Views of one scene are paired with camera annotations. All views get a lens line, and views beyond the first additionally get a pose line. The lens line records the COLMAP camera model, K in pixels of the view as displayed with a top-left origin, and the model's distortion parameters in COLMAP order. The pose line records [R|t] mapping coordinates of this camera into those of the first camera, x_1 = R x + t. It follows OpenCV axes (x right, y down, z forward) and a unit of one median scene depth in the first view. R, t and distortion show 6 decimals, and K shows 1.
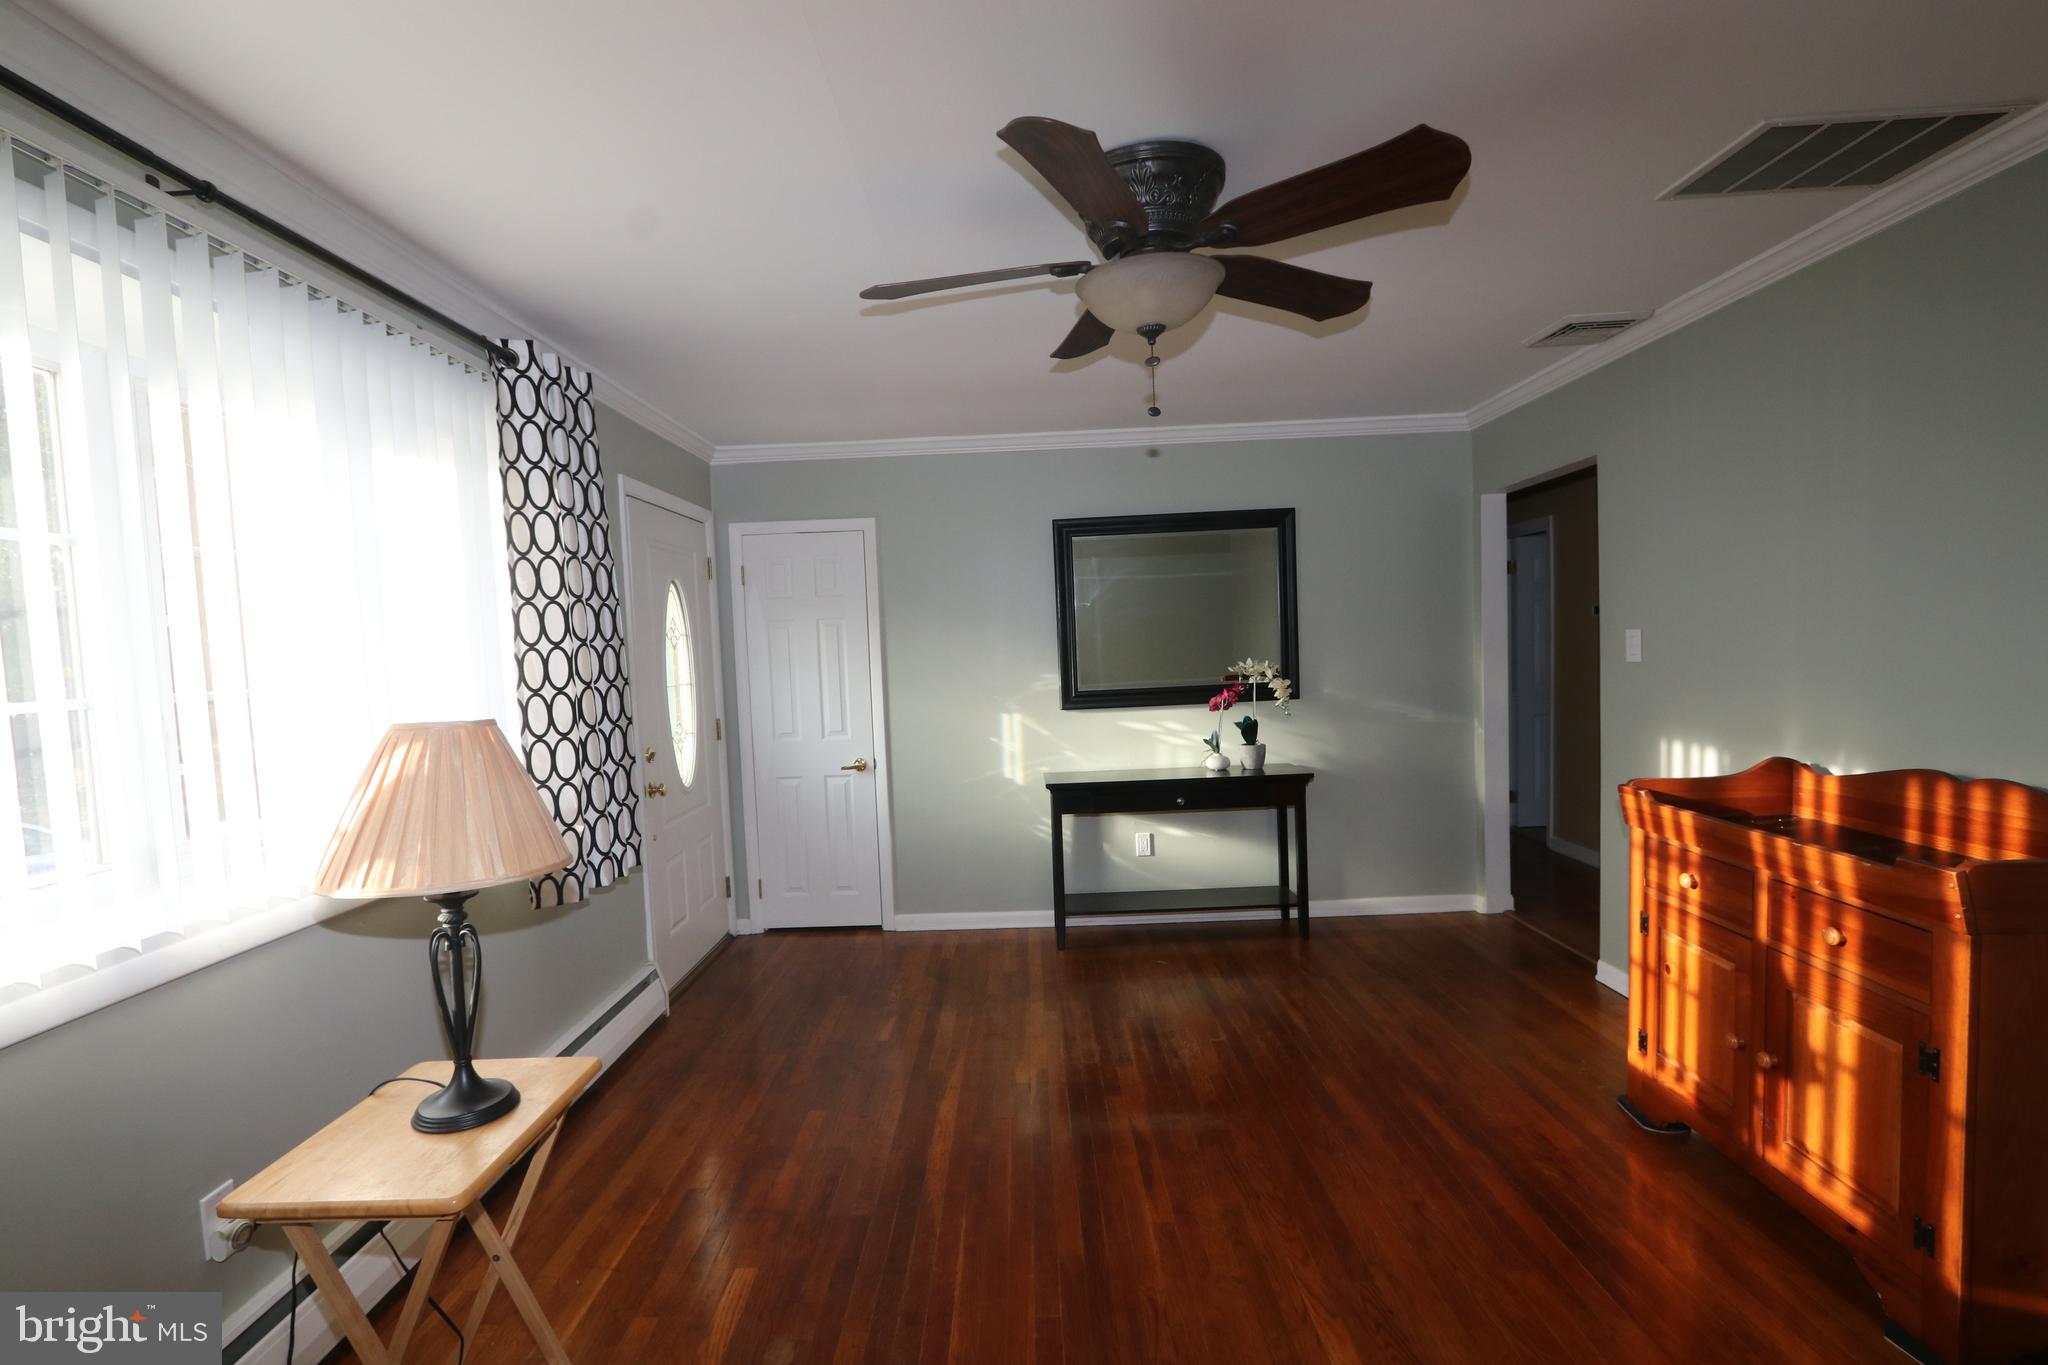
lens RADIAL K [[942.1, 0, 1005.2], [0, 942.1, 696.7], [0, 0, 1]] dist [-0.017220, 0.002427]
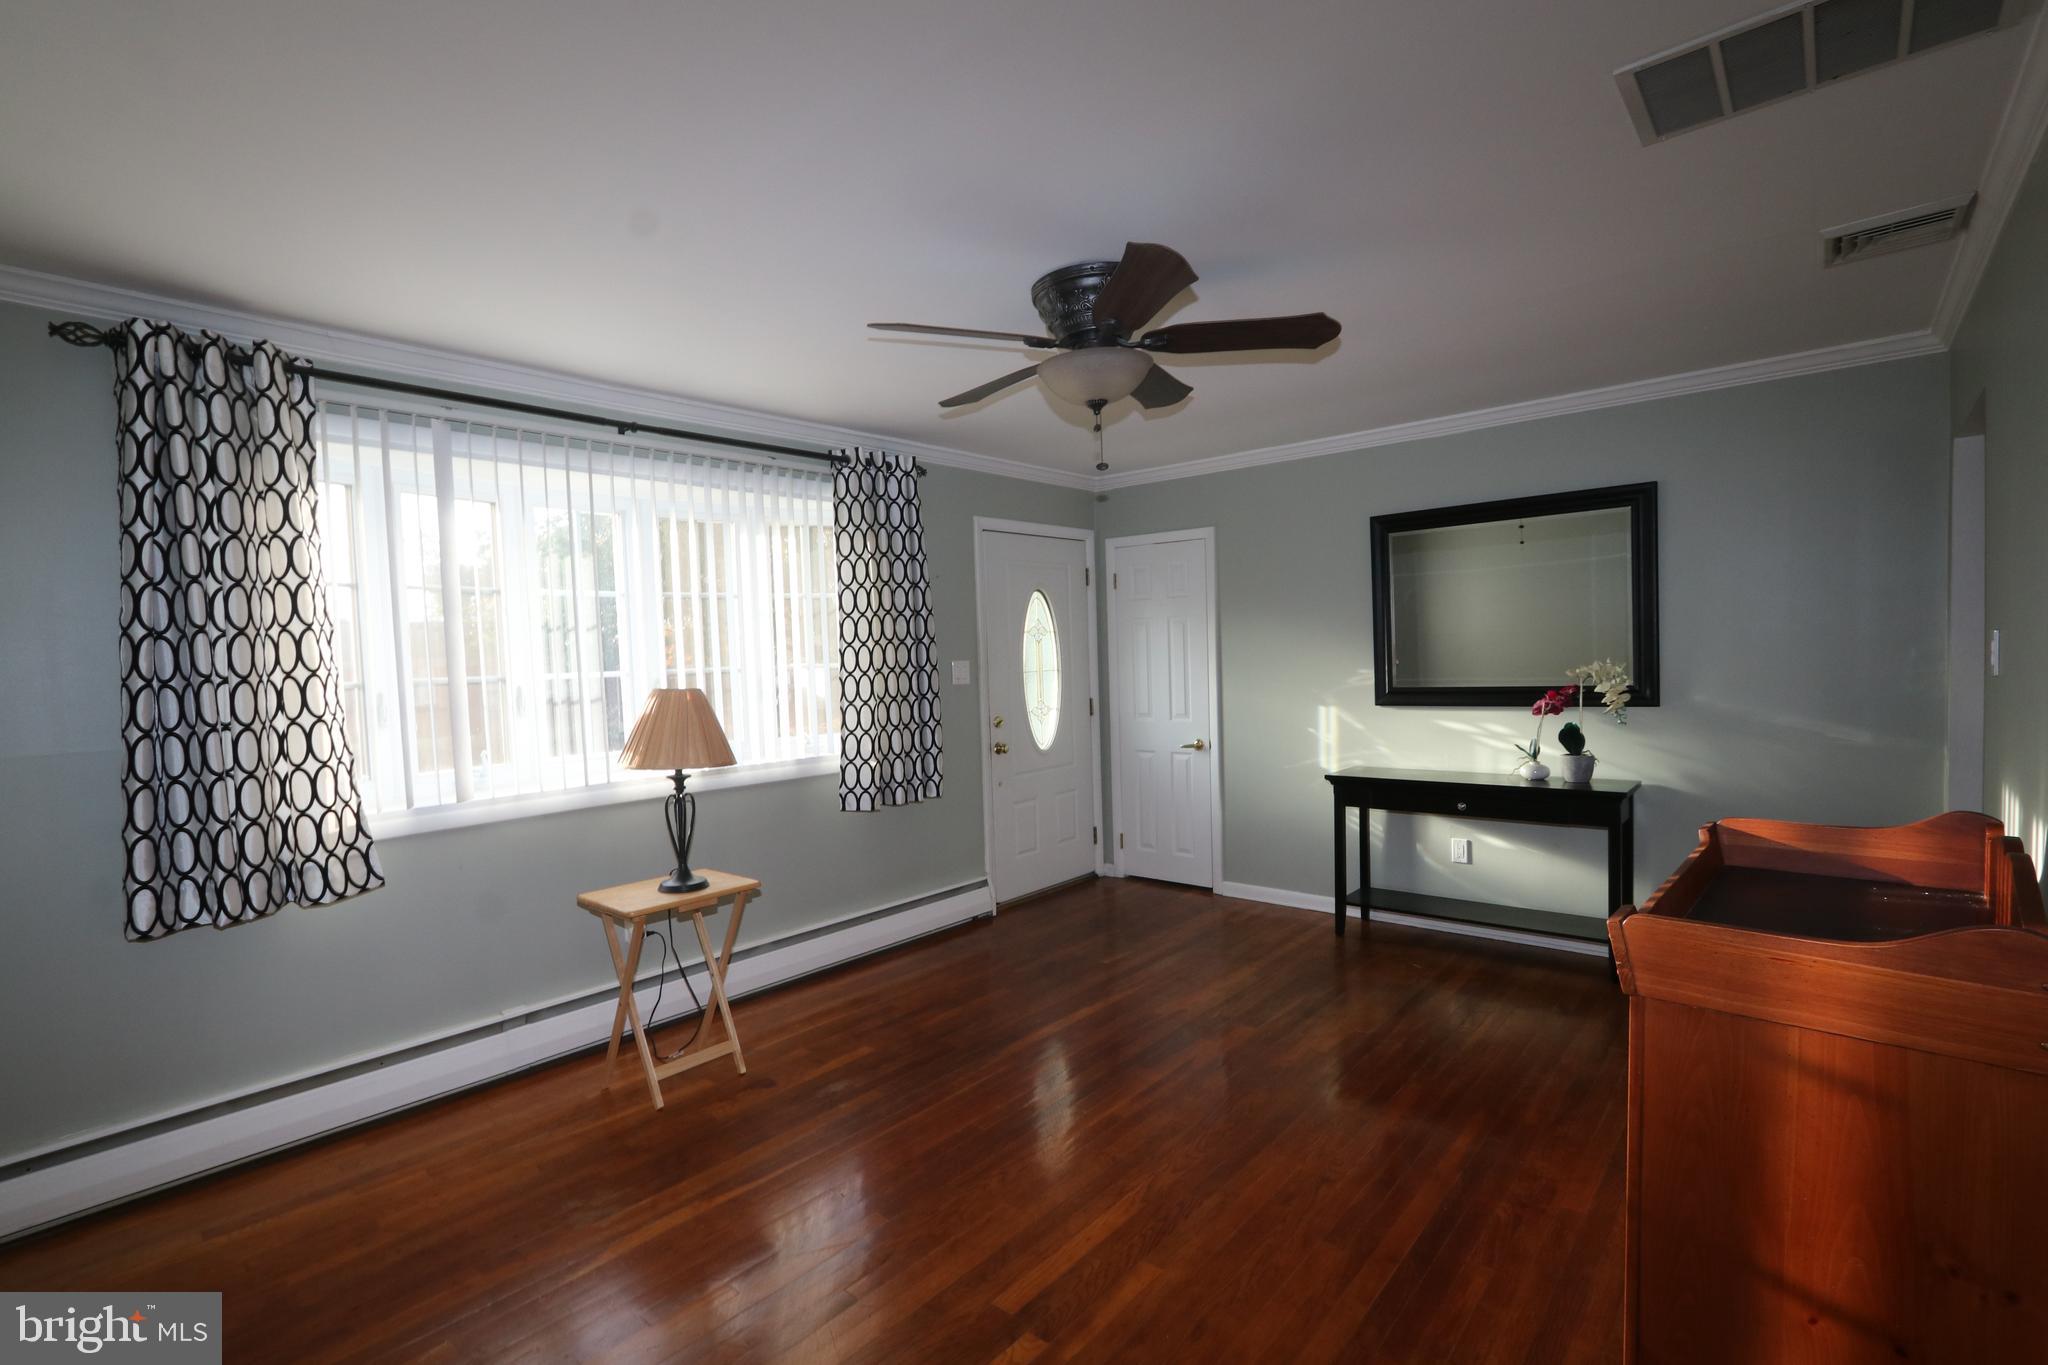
lens RADIAL K [[942.1, 0, 1004.7], [0, 942.1, 695.2], [0, 0, 1]] dist [-0.017220, 0.002427]
pose [[0.767576, 0.043793, -0.639461, 0.400627], [-0.032926, 0.999040, 0.028895, -0.012936], [0.640112, -0.001124, 0.768281, -0.025131]]
